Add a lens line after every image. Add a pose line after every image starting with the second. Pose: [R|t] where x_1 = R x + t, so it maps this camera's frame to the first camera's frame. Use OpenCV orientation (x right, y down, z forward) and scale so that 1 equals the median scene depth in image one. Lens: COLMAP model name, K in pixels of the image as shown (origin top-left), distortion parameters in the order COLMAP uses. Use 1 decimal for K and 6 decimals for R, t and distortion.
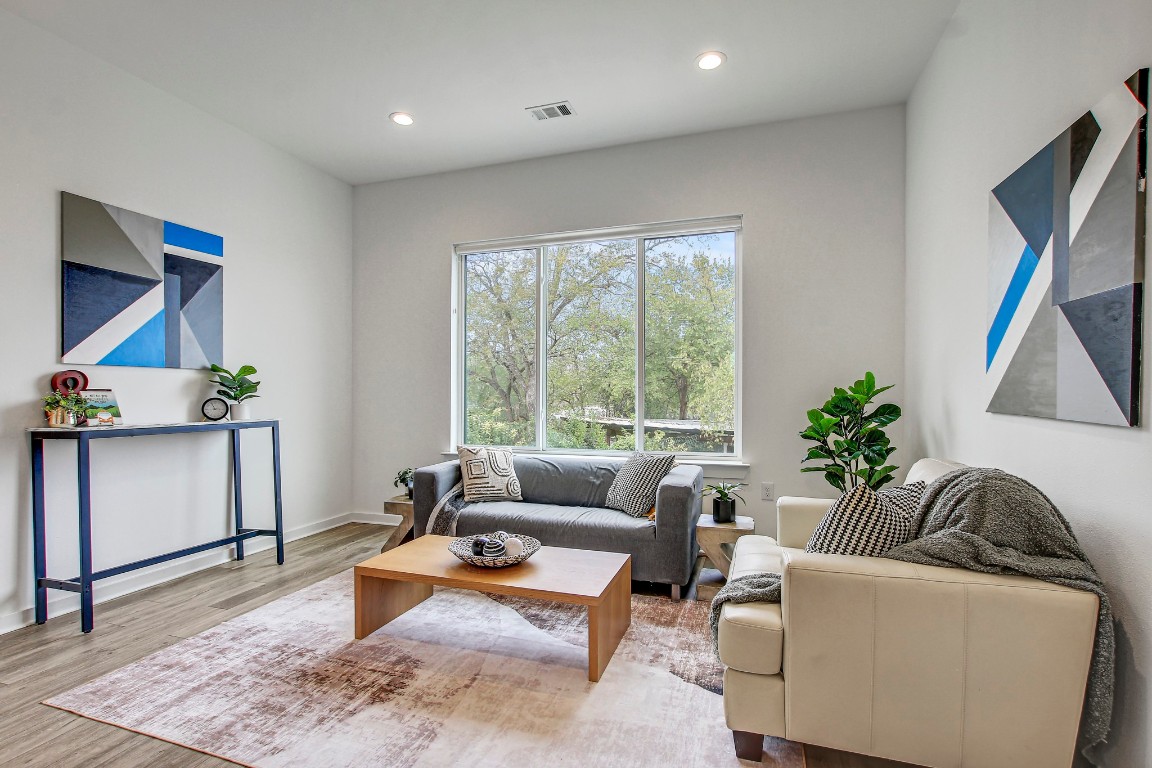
lens RADIAL K [[538.7, 0, 576.8], [0, 538.7, 400.3], [0, 0, 1]] dist [-0.017560, 0.002995]
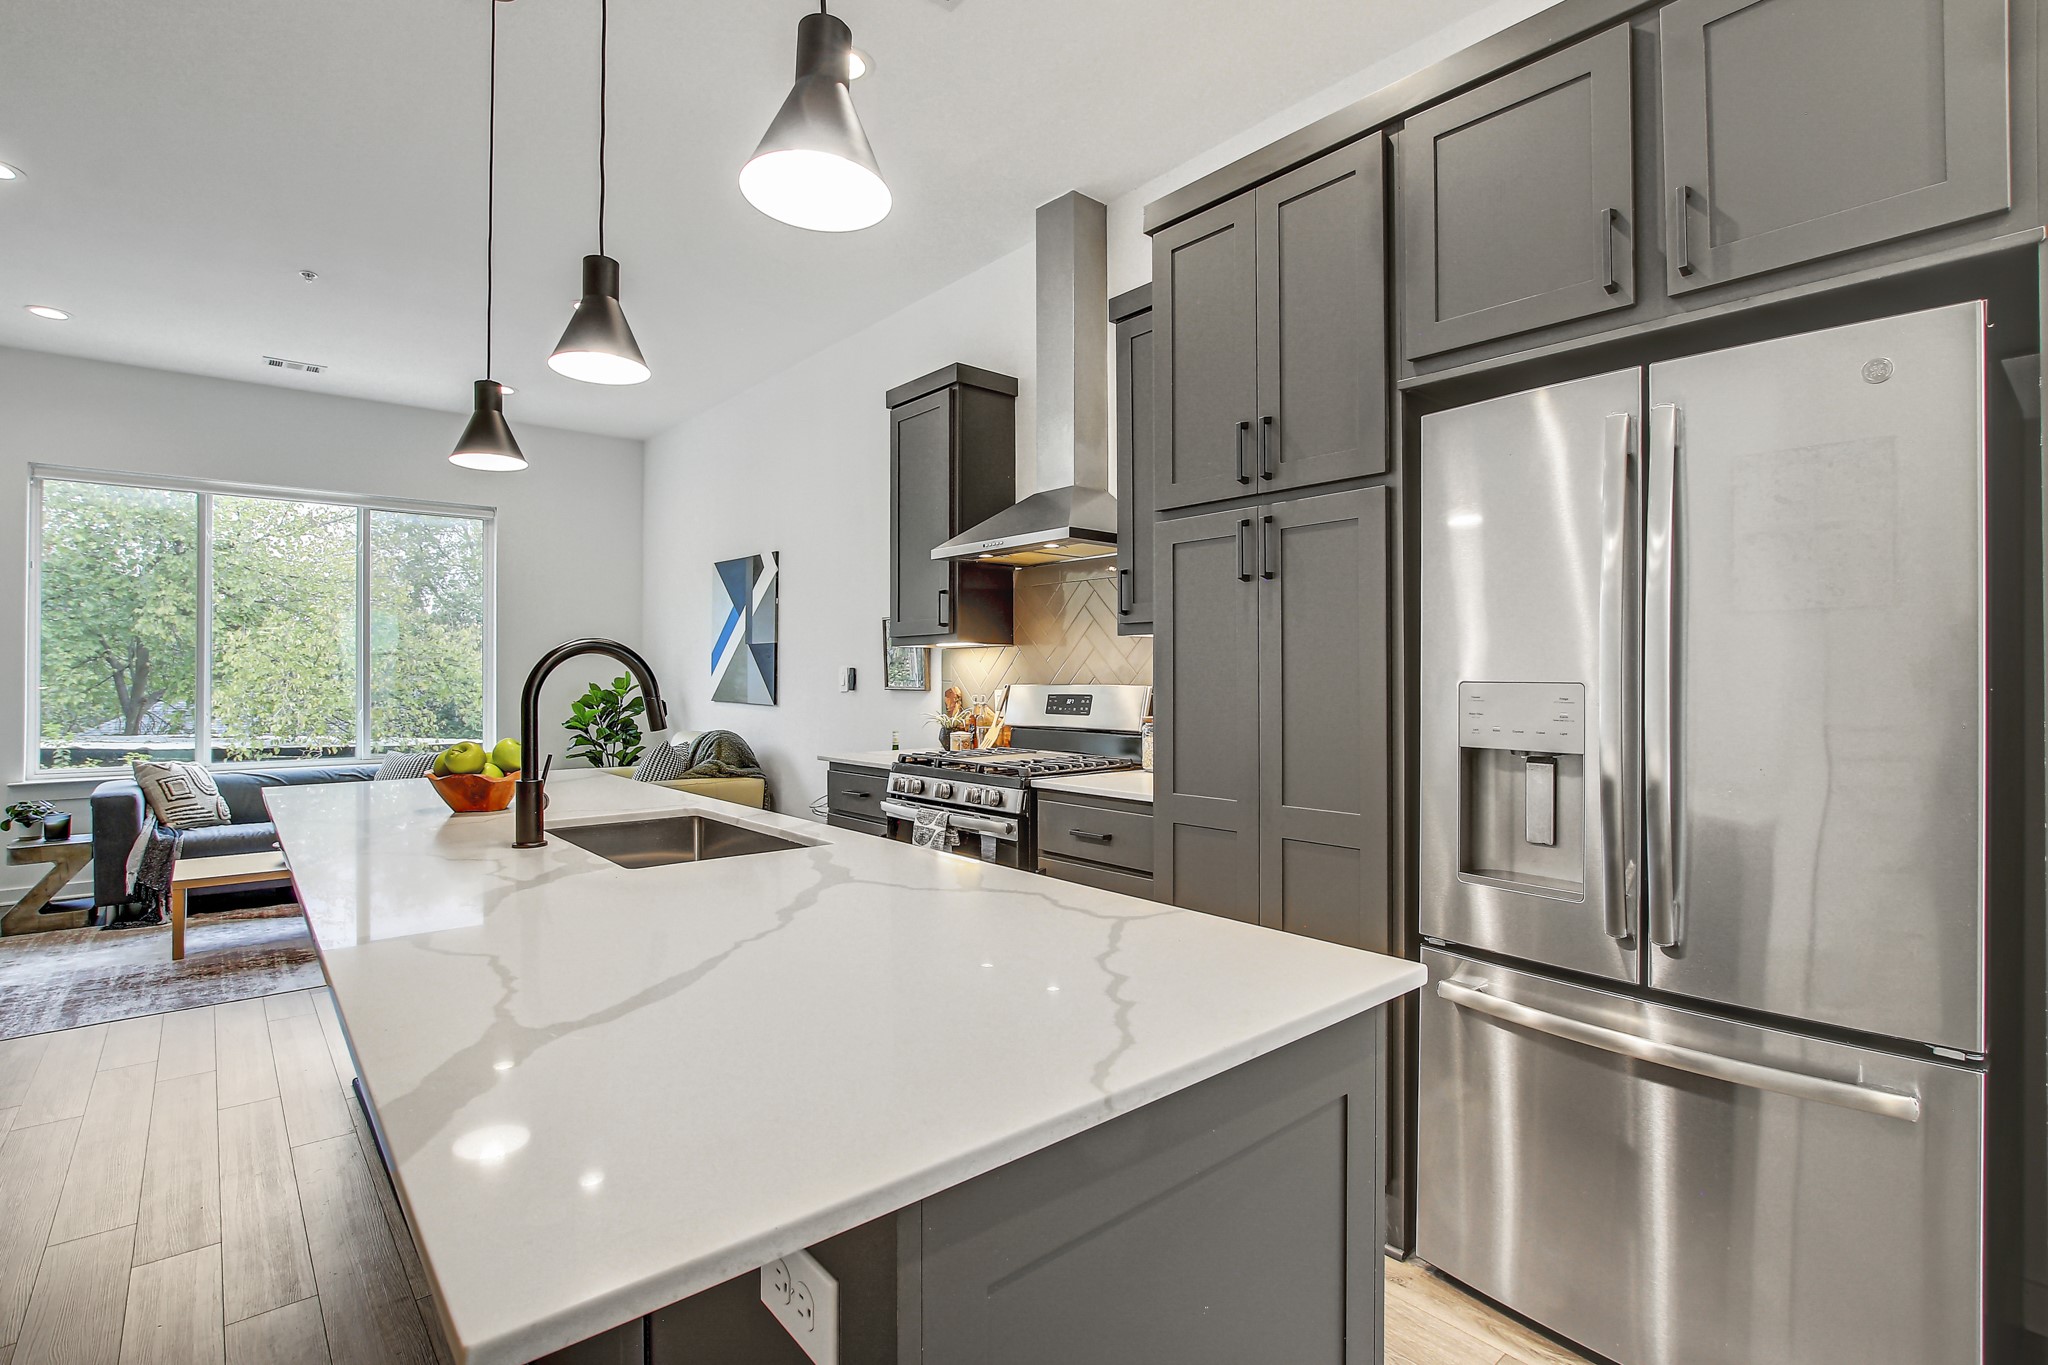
lens RADIAL K [[957.7, 0, 1016.3], [0, 957.7, 670.9], [0, 0, 1]] dist [-0.017560, 0.002995]
pose [[0.515681, 0.006243, 0.856758, -1.209800], [0.011979, 0.999823, -0.014495, -0.014907], [-0.856697, 0.017738, 0.515515, -1.253814]]
